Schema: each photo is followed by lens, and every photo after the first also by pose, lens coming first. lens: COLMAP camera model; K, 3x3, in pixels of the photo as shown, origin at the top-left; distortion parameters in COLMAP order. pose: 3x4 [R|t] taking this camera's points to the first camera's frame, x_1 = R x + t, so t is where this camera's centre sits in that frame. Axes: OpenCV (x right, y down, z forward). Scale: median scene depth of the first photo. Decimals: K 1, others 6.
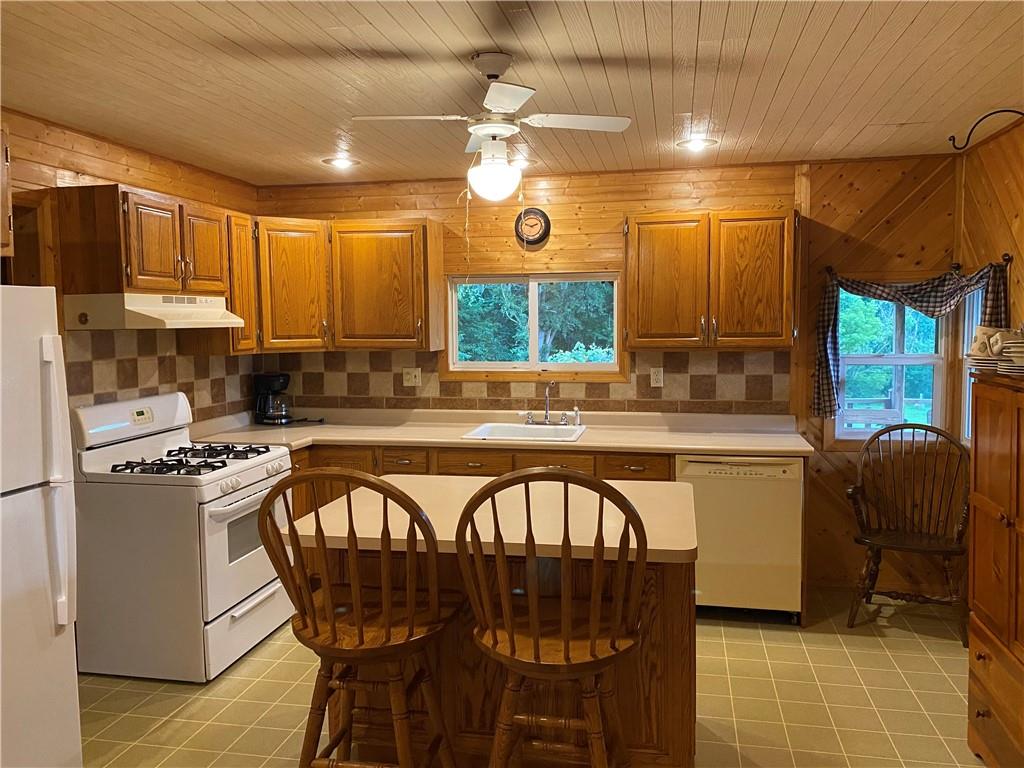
lens RADIAL K [[781.2, 0, 523.0], [0, 781.2, 373.9], [0, 0, 1]] dist [0.107531, -0.203739]
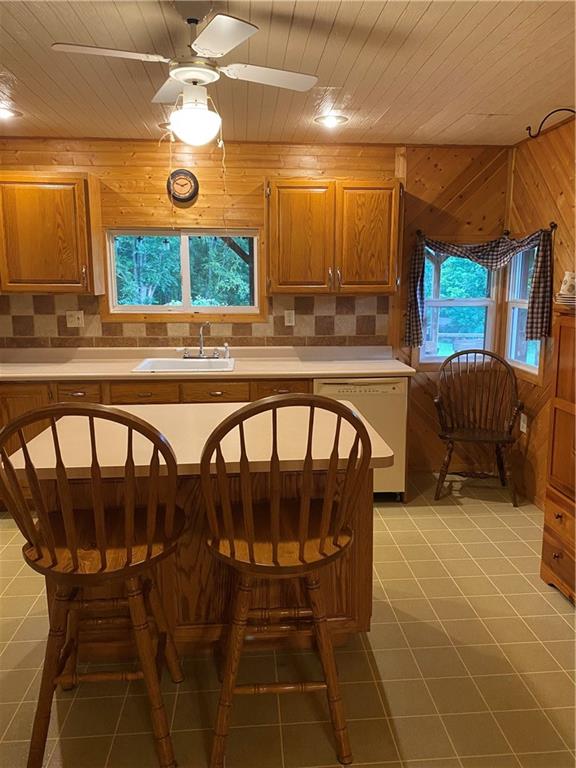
lens RADIAL K [[585.9, 0, 291.4], [0, 585.9, 381.6], [0, 0, 1]] dist [0.107531, -0.203739]
pose [[0.961622, -0.036755, 0.271903, -0.088926], [0.008752, 0.994591, 0.103496, 0.009124], [-0.274237, -0.097144, 0.956743, 0.105672]]
